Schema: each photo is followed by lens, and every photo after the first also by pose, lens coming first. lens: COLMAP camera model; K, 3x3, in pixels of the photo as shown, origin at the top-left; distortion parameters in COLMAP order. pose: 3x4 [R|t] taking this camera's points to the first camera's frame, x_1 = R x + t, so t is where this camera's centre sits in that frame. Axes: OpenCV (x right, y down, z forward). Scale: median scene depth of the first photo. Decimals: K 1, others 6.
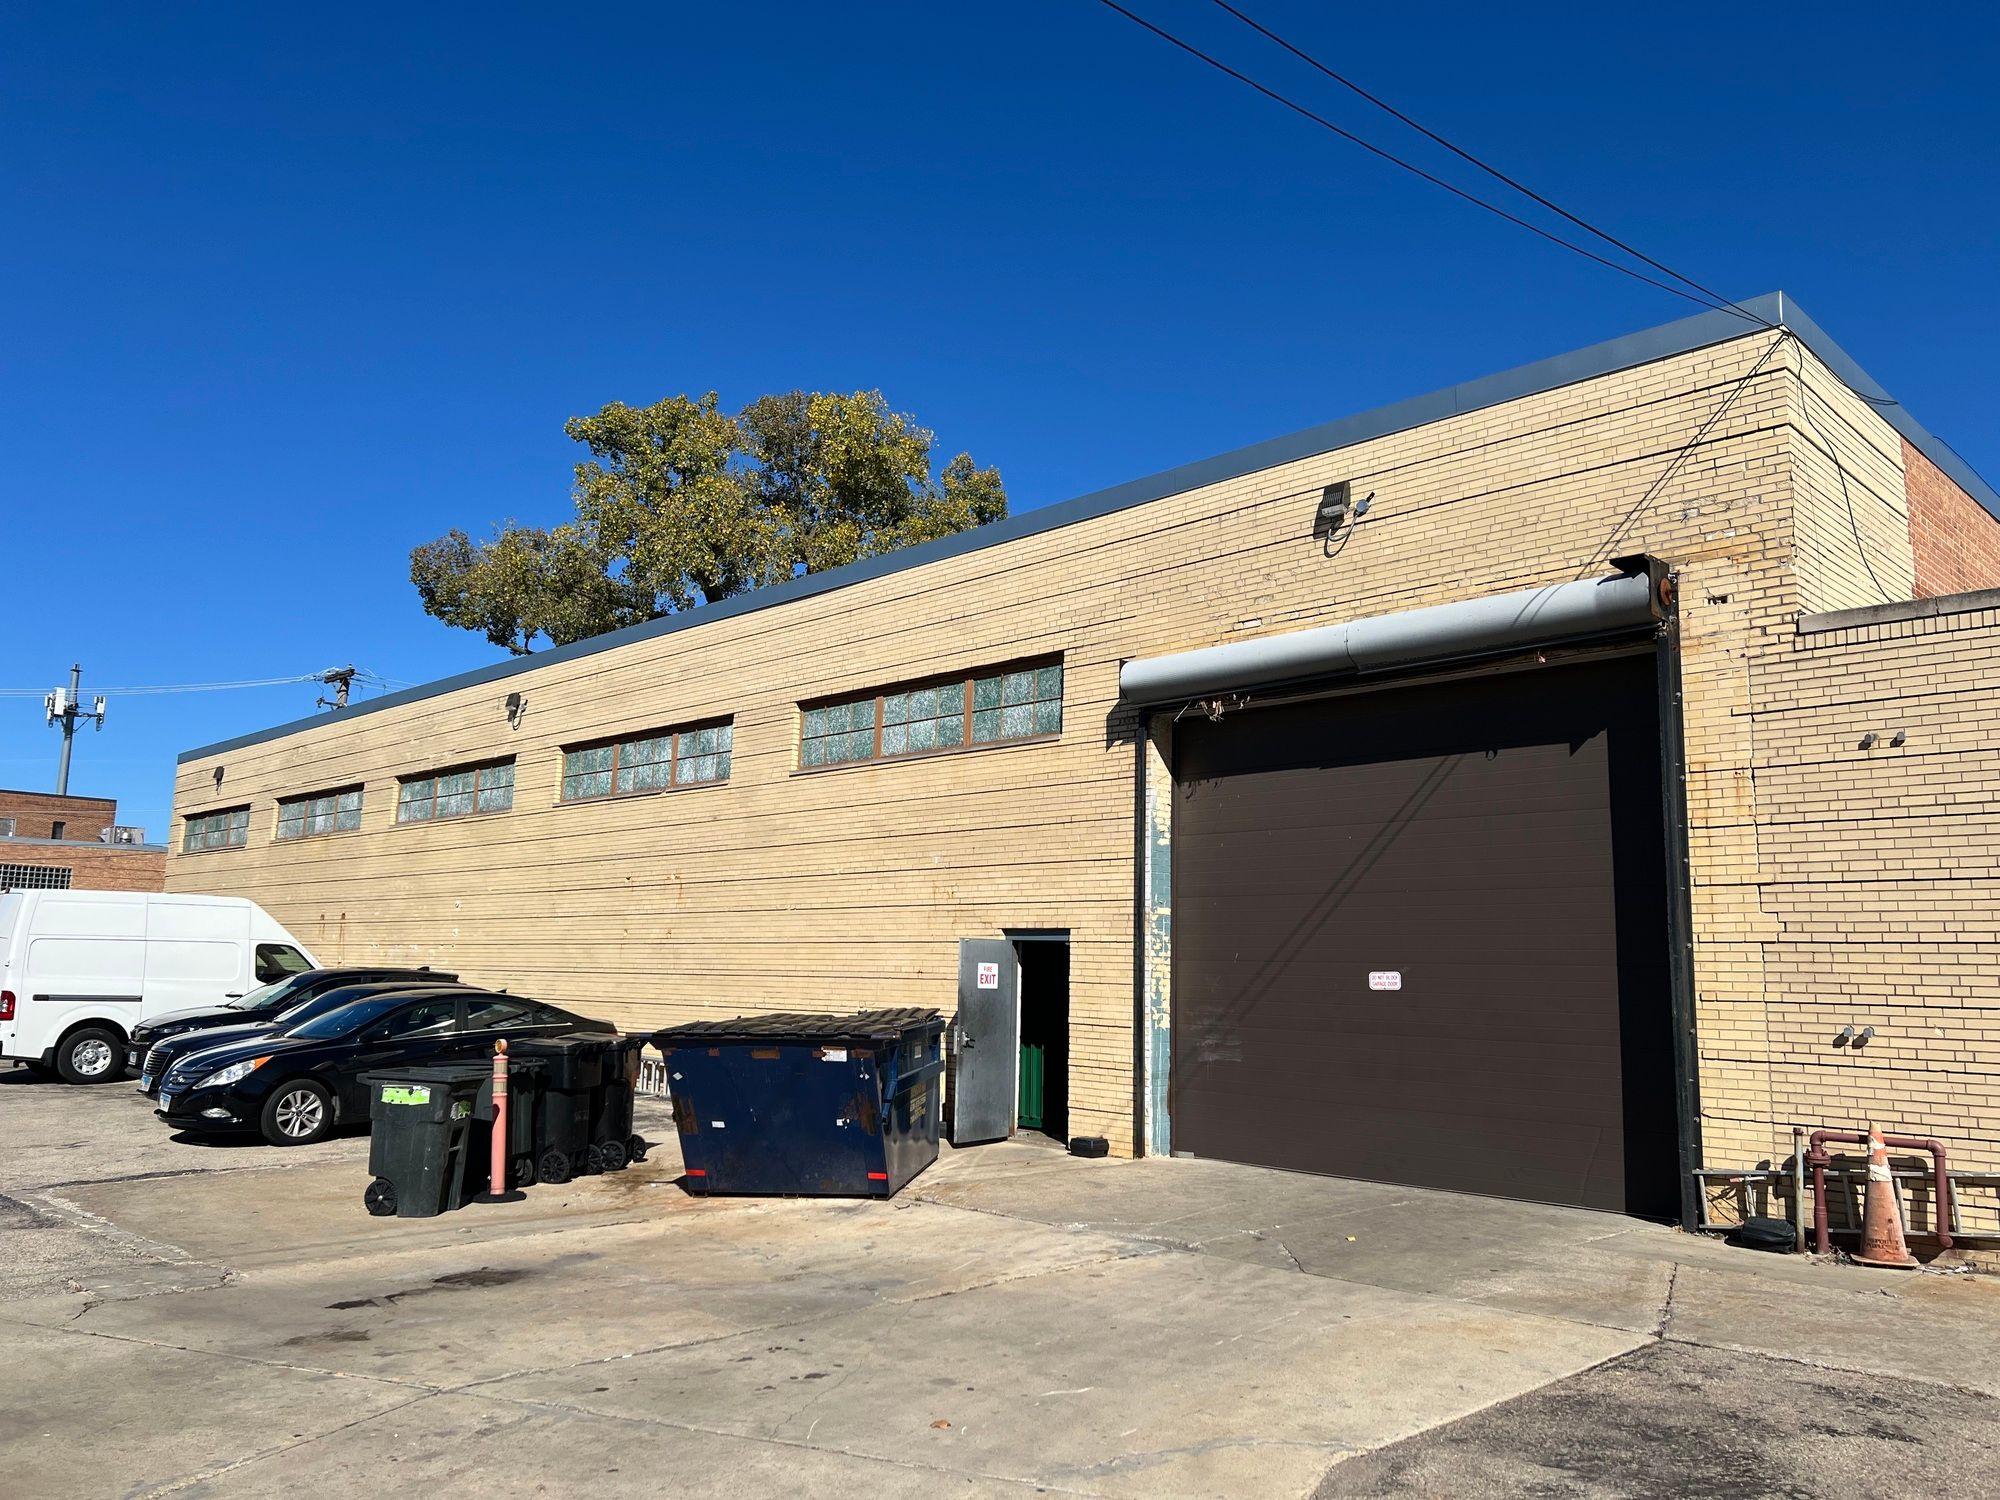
lens RADIAL K [[1452.3, 0, 979.8], [0, 1452.3, 755.6], [0, 0, 1]] dist [0.068757, -0.073844]
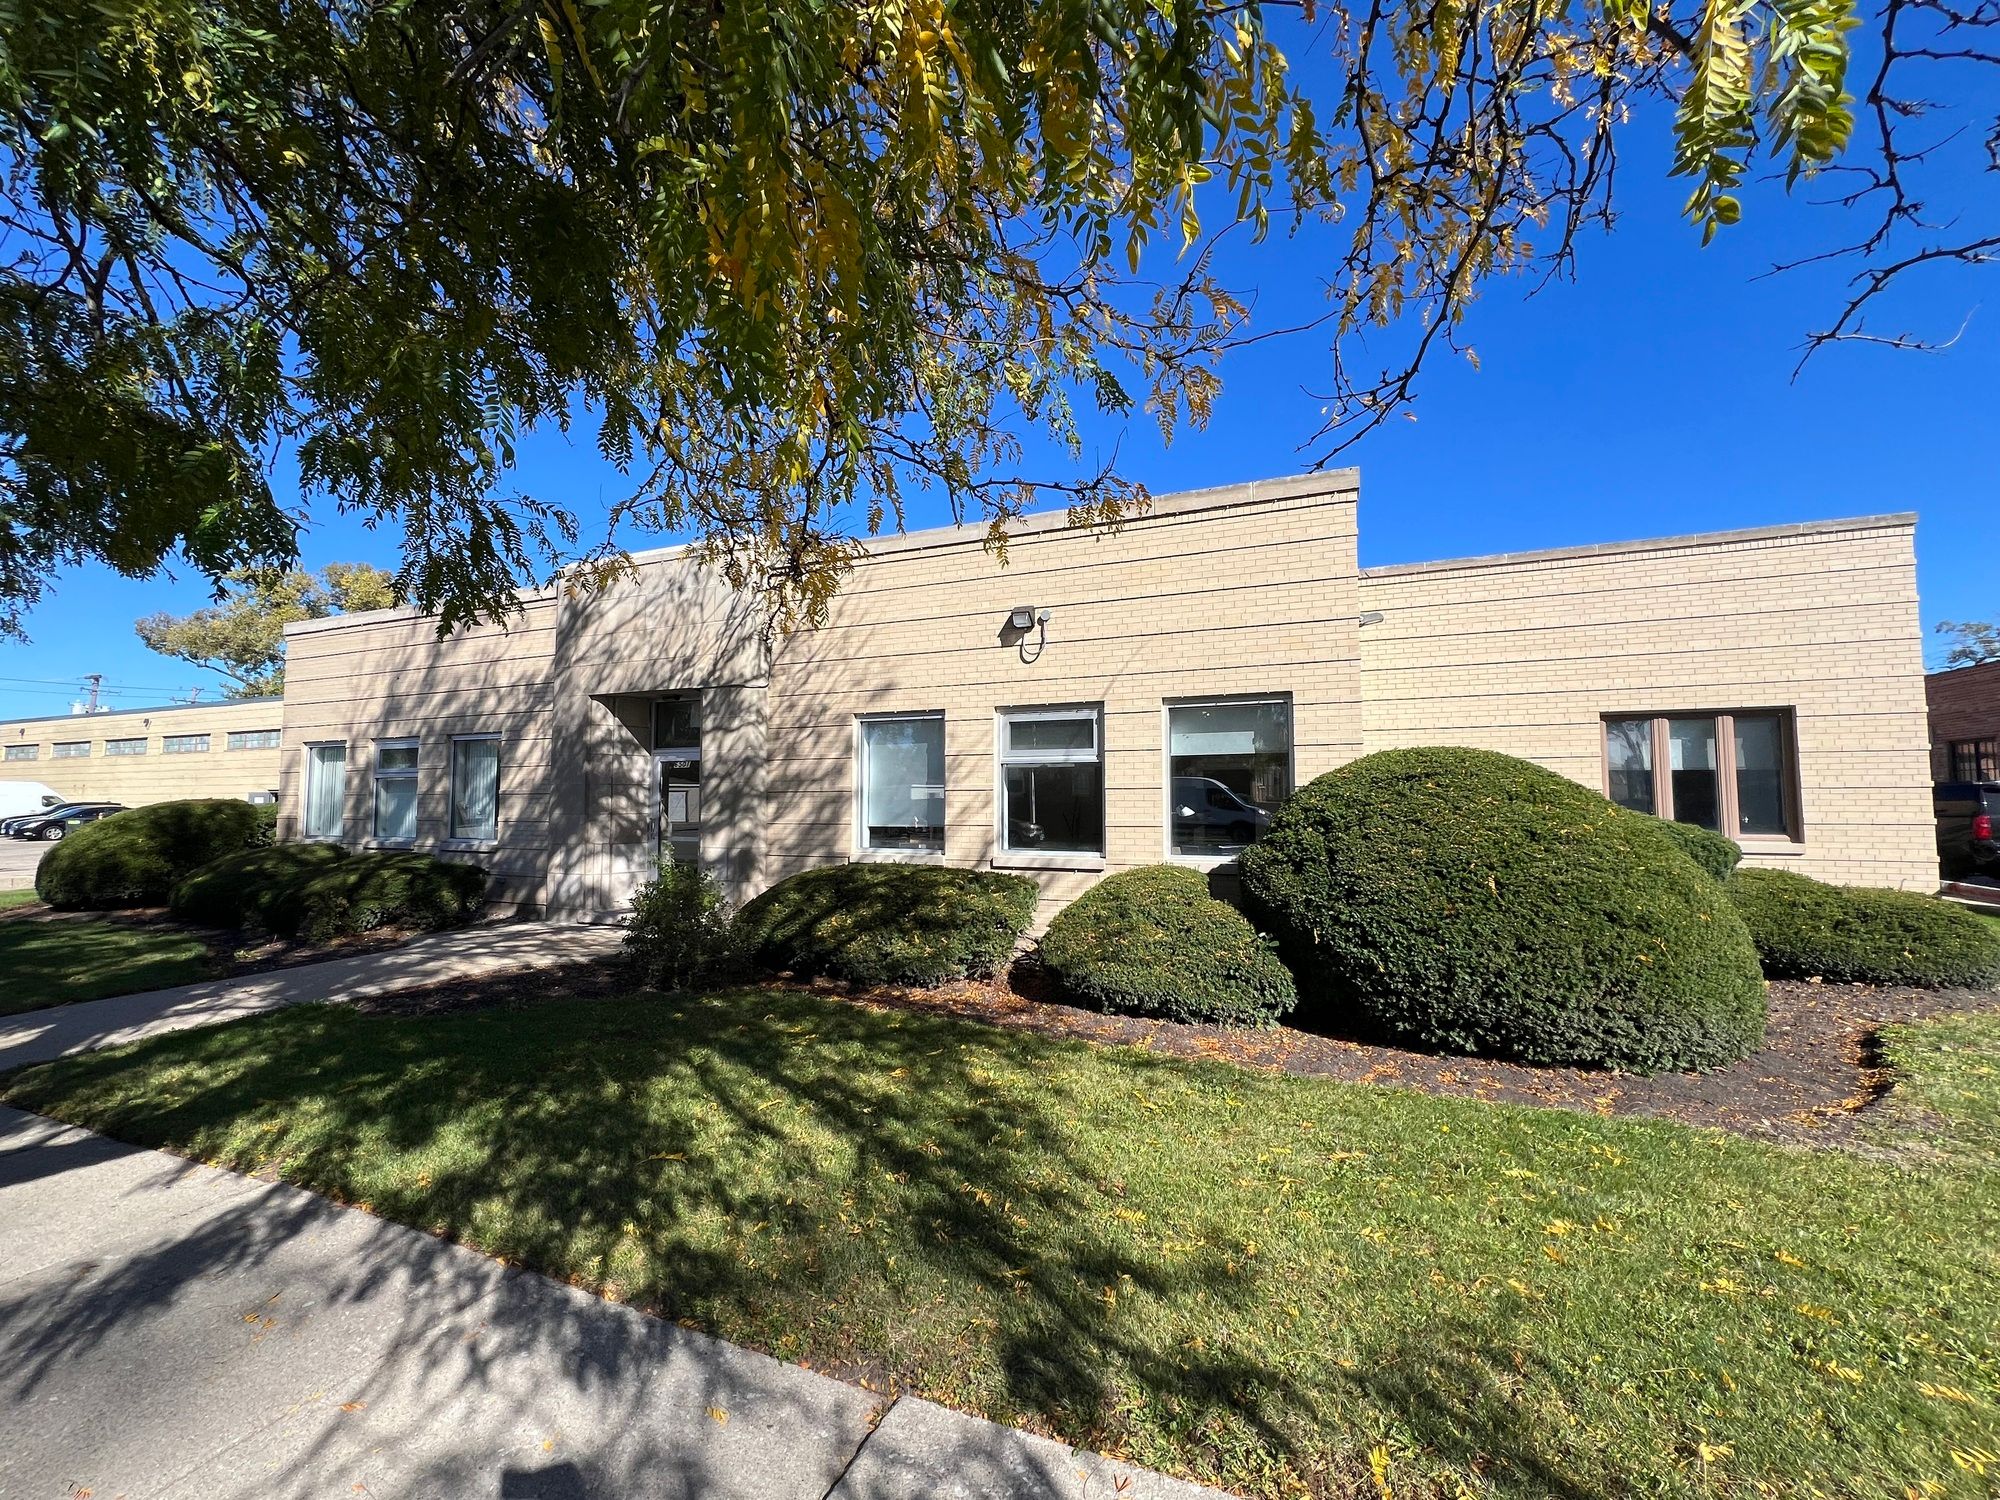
lens RADIAL K [[777.4, 0, 998.0], [0, 777.4, 752.5], [0, 0, 1]] dist [0.001577, -0.000914]
pose [[0.912365, 0.000684, 0.409378, 1.004572], [-0.037824, 0.995862, 0.082634, -0.258860], [-0.407628, -0.090876, 0.908615, -1.942659]]
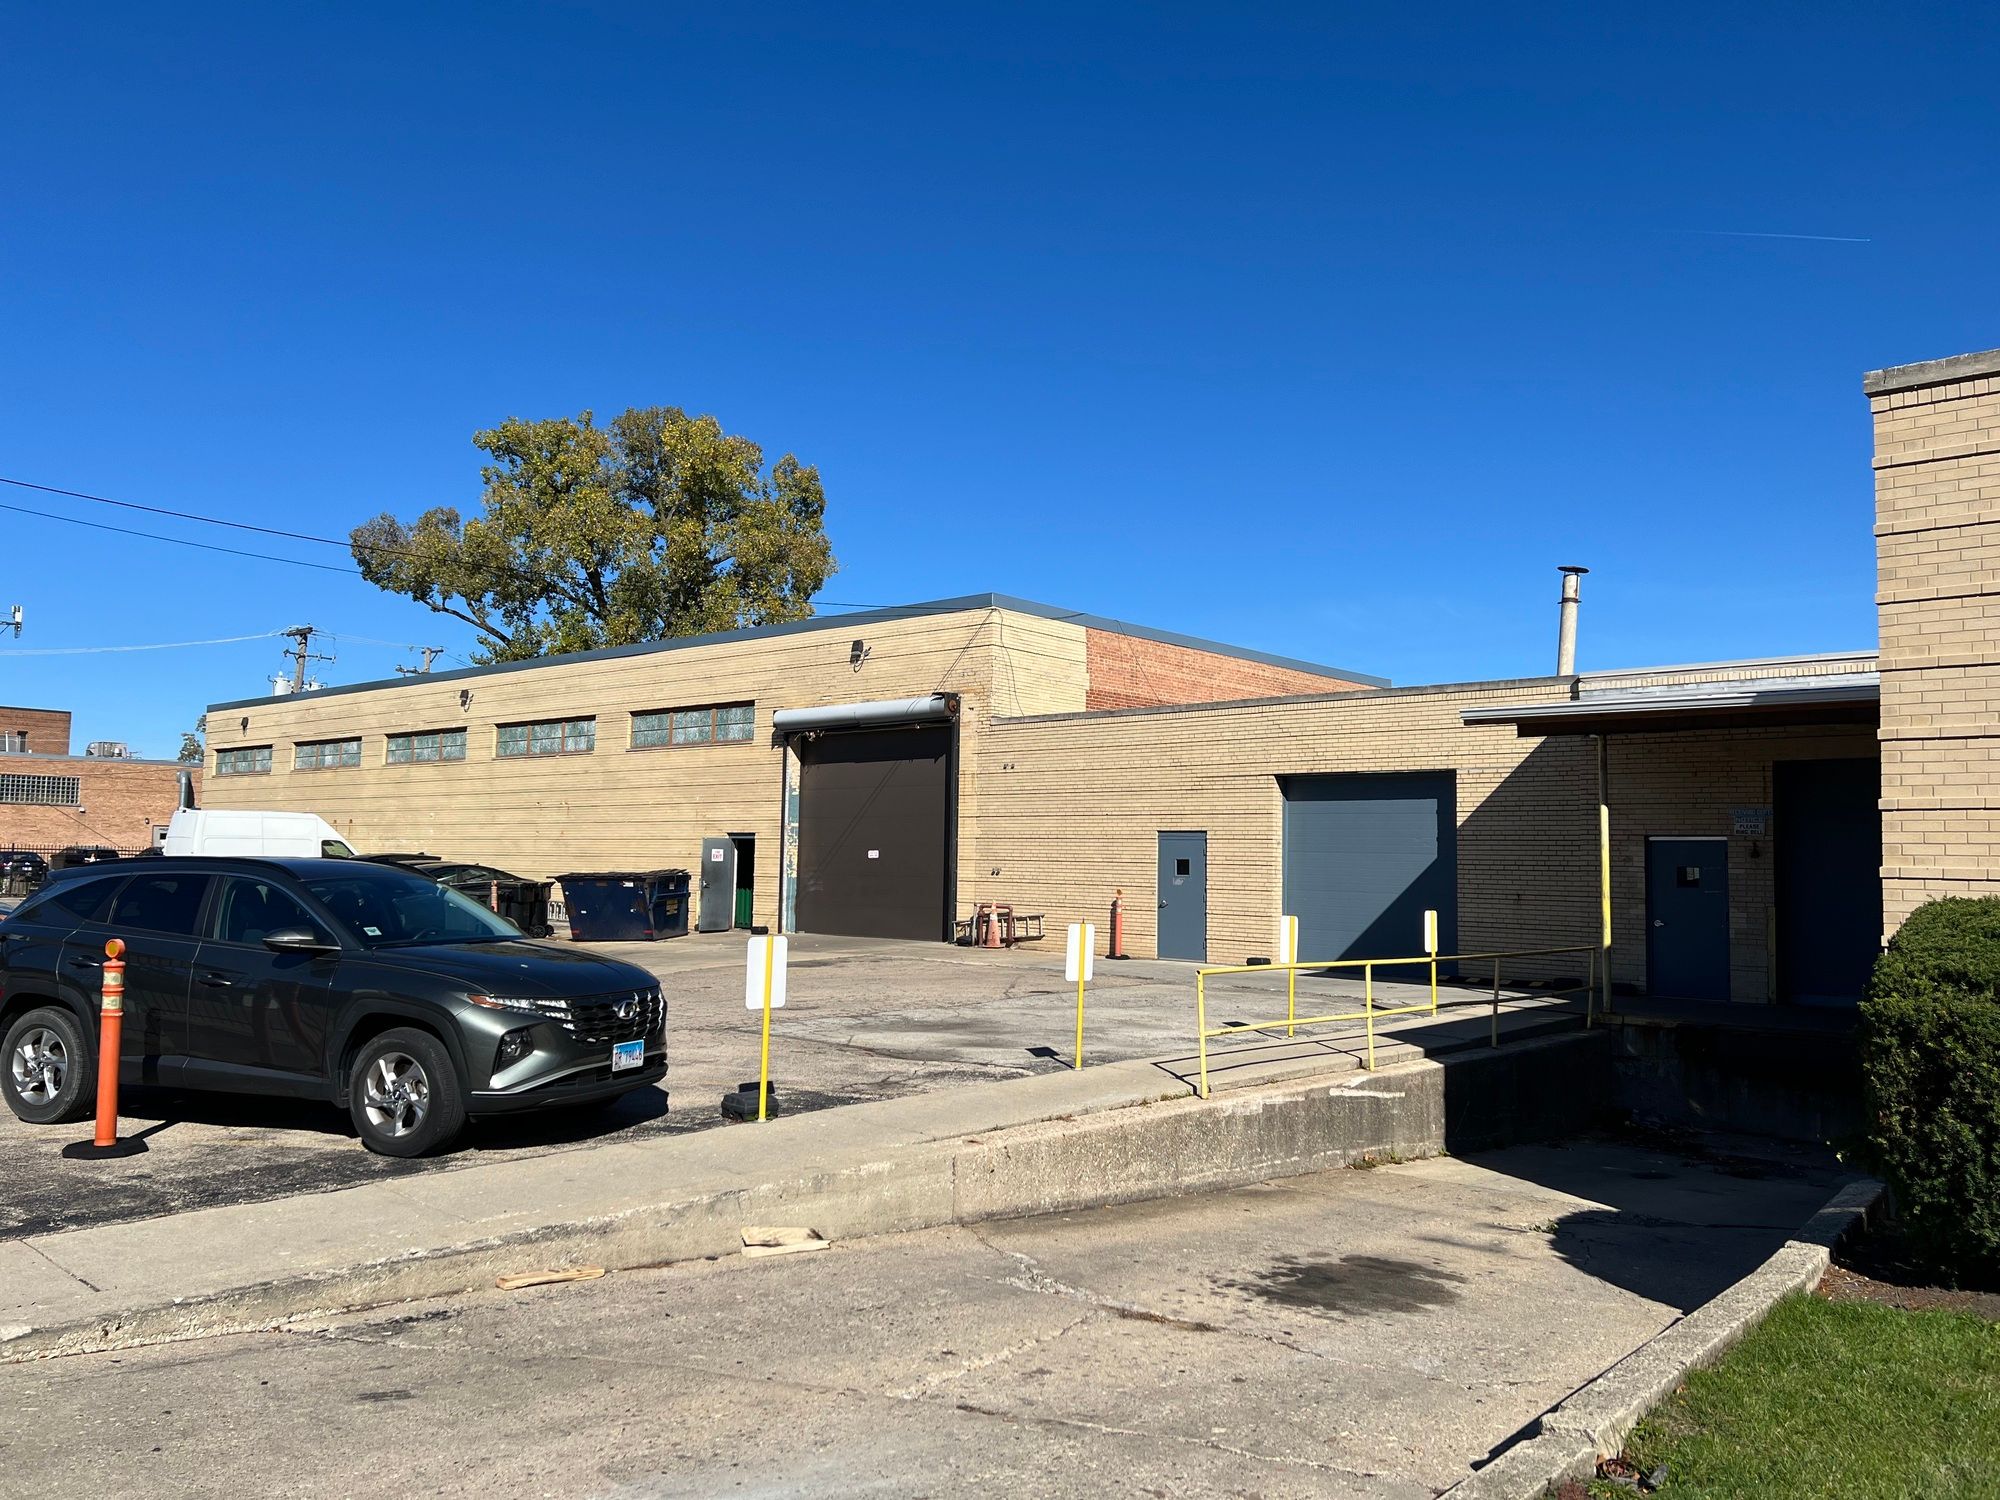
lens RADIAL K [[1452.3, 0, 996.3], [0, 1452.3, 760.5], [0, 0, 1]] dist [0.068757, -0.073844]
pose [[0.996799, -0.001753, 0.079928, 0.215068], [-0.004836, 0.996607, 0.082161, -0.144179], [-0.079801, -0.082285, 0.993409, -1.005669]]
